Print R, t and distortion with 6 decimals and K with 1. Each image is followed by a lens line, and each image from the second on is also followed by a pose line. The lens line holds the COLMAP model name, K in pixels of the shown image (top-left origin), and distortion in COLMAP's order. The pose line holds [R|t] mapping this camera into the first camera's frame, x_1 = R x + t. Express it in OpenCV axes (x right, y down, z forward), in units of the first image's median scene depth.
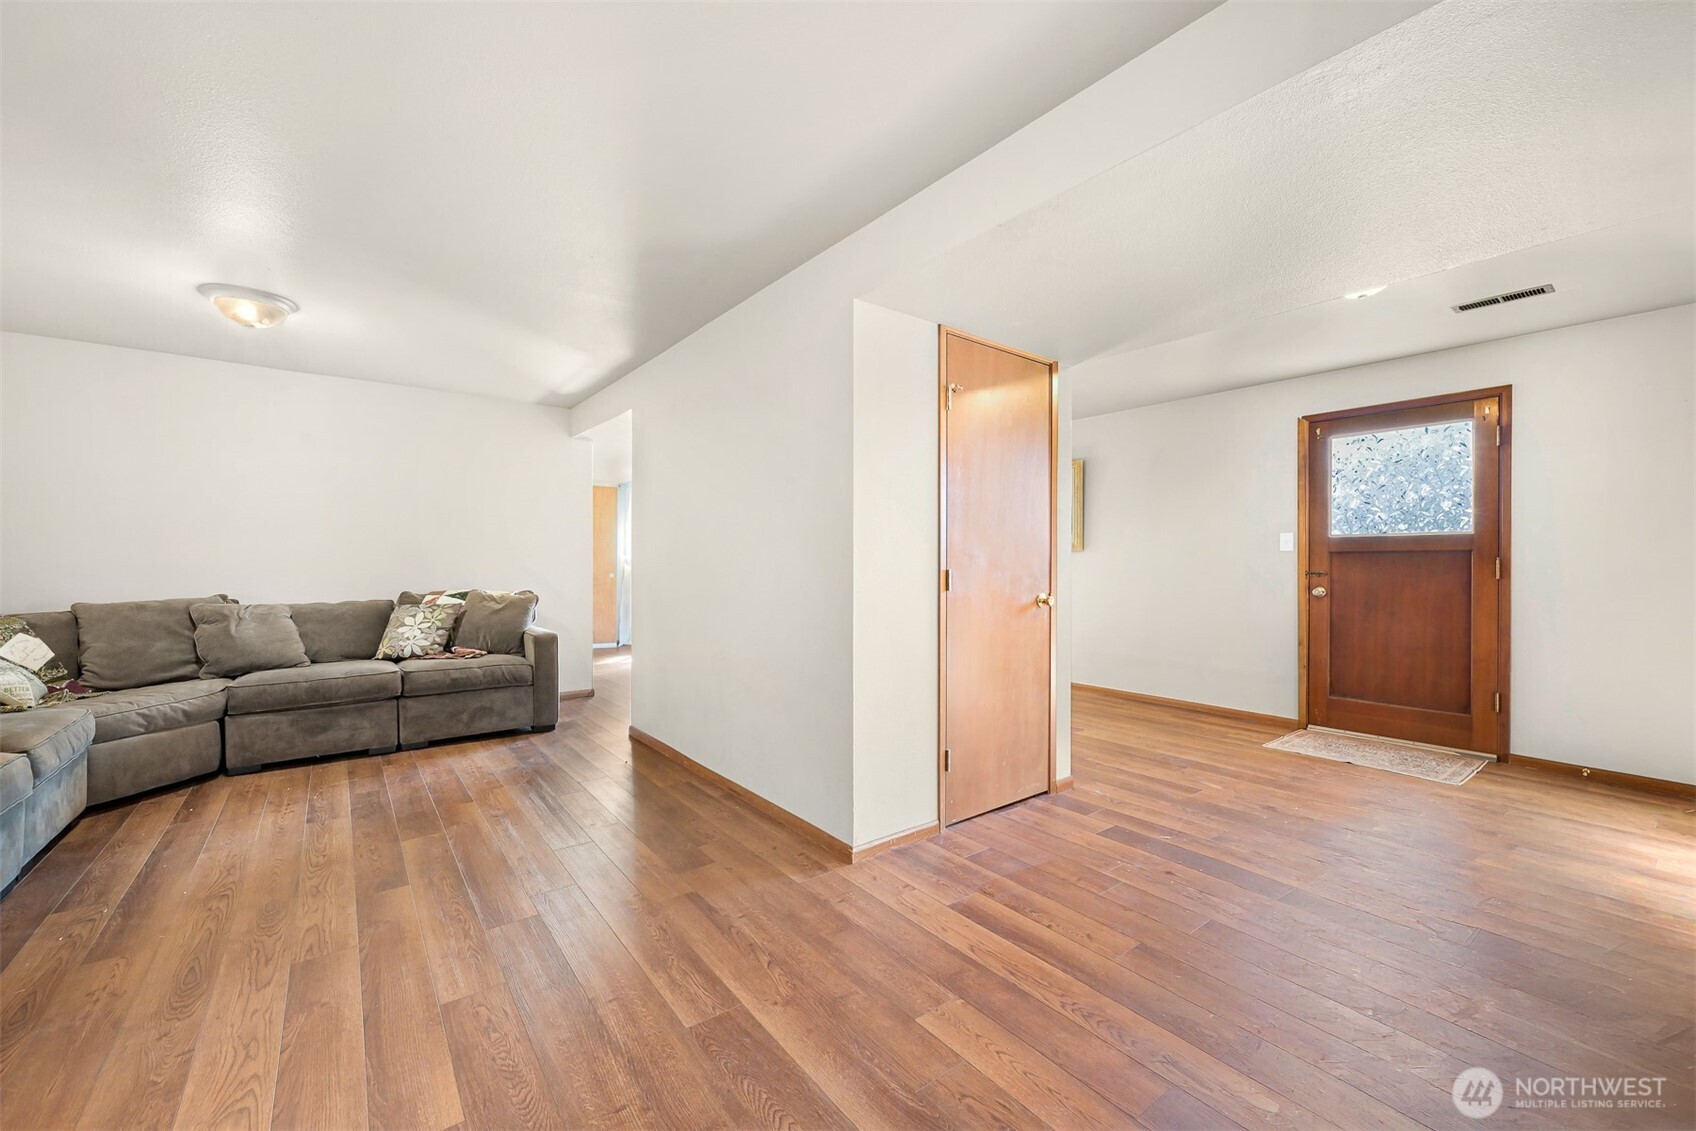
lens RADIAL K [[664.8, 0, 848.0], [0, 664.8, 565.5], [0, 0, 1]] dist [-0.000053, 0.000229]
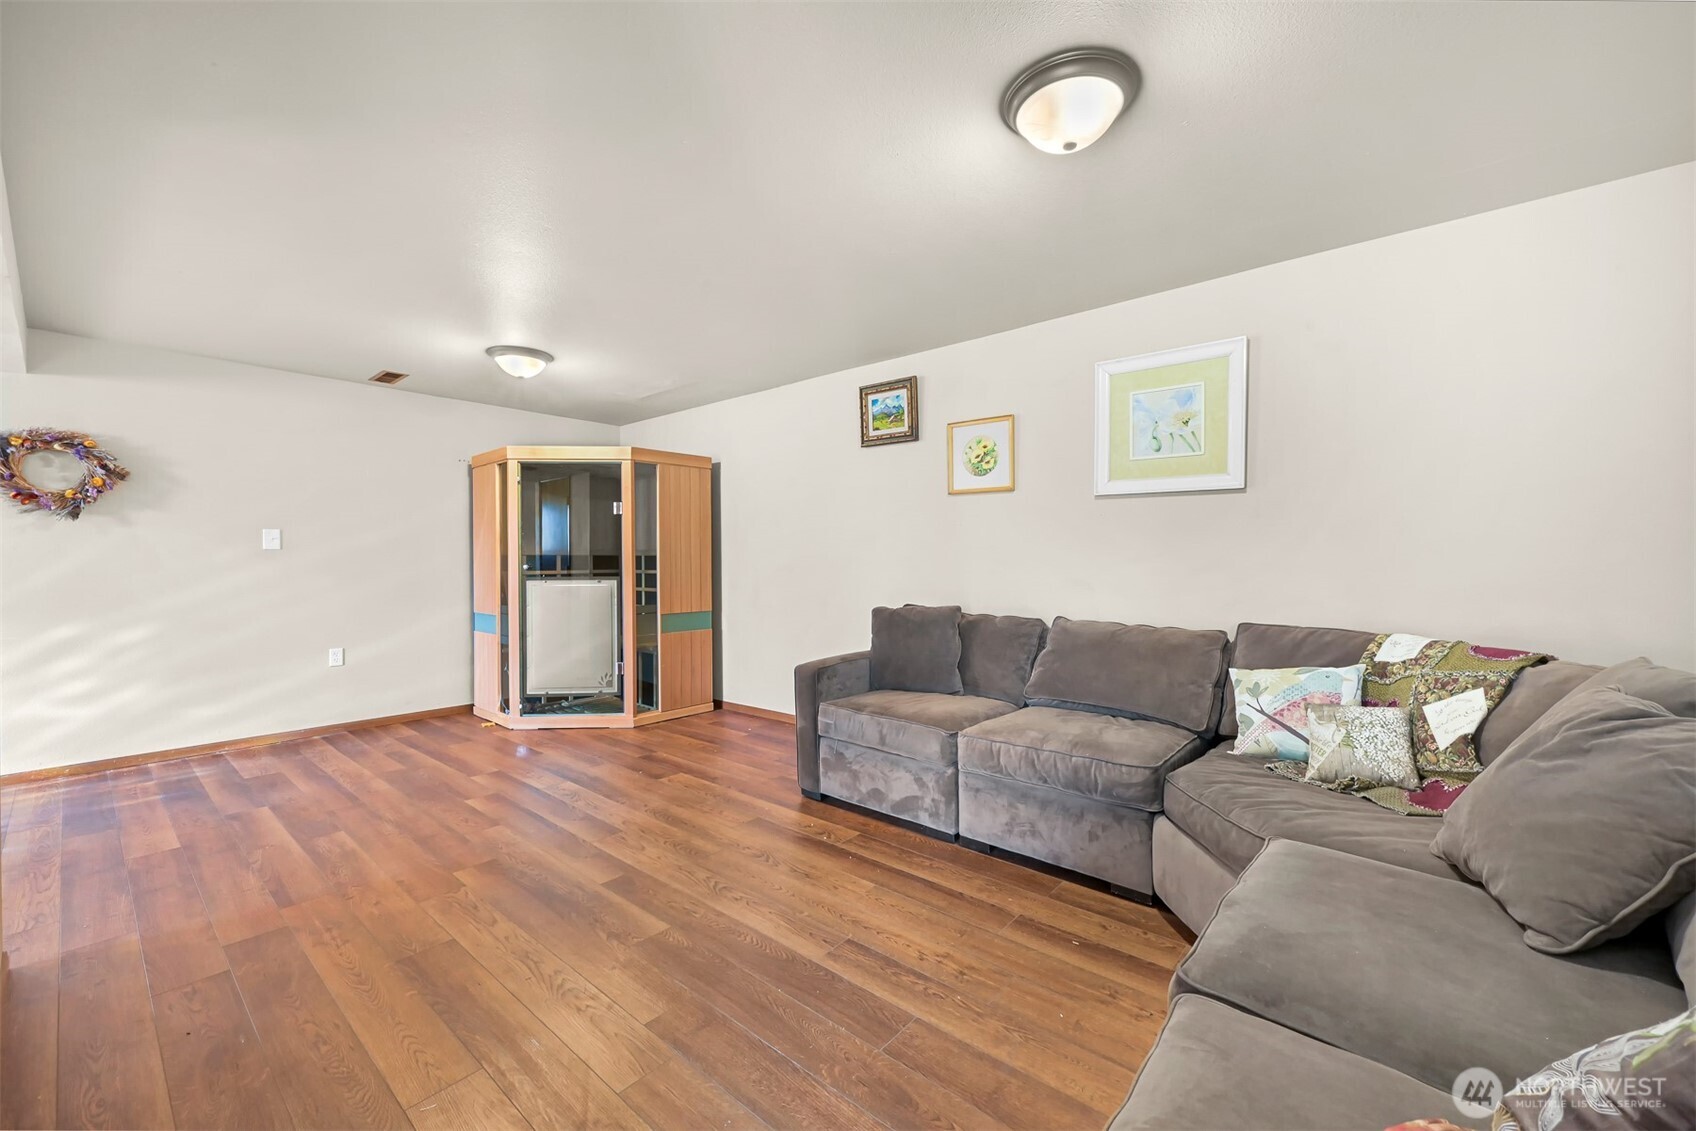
lens RADIAL K [[664.8, 0, 848.0], [0, 664.8, 565.5], [0, 0, 1]] dist [-0.000053, 0.000229]
pose [[-0.978266, 0.001909, -0.207343, -0.769006], [0.000074, 0.999961, 0.008858, -0.013944], [0.207352, 0.008650, -0.978228, 1.937356]]
